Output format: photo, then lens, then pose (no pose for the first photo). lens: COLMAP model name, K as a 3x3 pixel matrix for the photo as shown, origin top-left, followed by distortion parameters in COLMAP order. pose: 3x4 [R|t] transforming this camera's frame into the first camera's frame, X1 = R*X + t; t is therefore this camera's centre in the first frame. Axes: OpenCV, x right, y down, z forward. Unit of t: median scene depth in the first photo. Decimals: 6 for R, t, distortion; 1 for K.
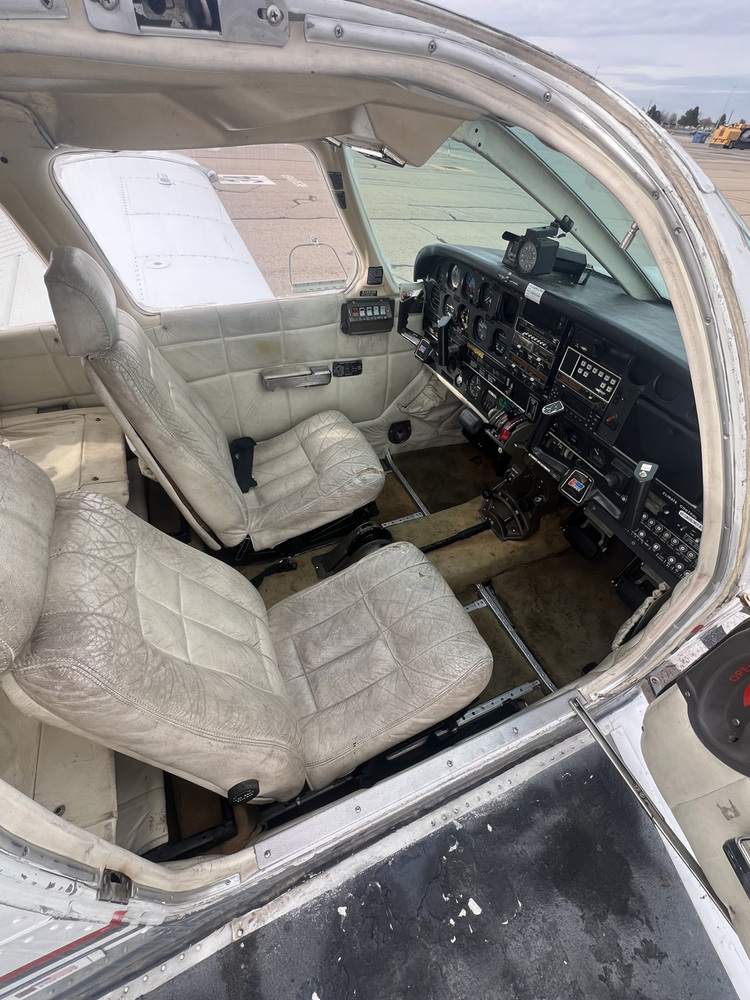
lens RADIAL K [[421.3, 0, 375.0], [0, 421.3, 500.0], [0, 0, 1]] dist [-0.002166, -0.000474]
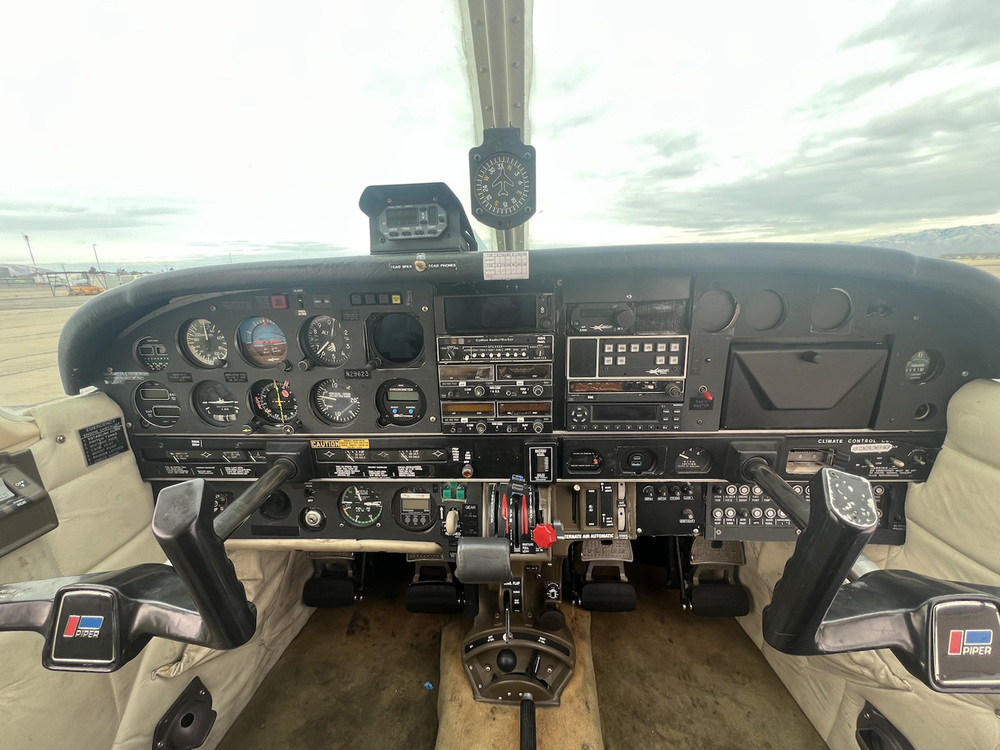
lens RADIAL K [[421.3, 0, 503.8], [0, 421.3, 362.7], [0, 0, 1]] dist [-0.002166, -0.000474]
pose [[0.450424, -0.287511, 0.845255, -0.062651], [0.658304, 0.746491, -0.096884, -0.263049], [-0.603119, 0.600074, 0.525508, 0.594093]]
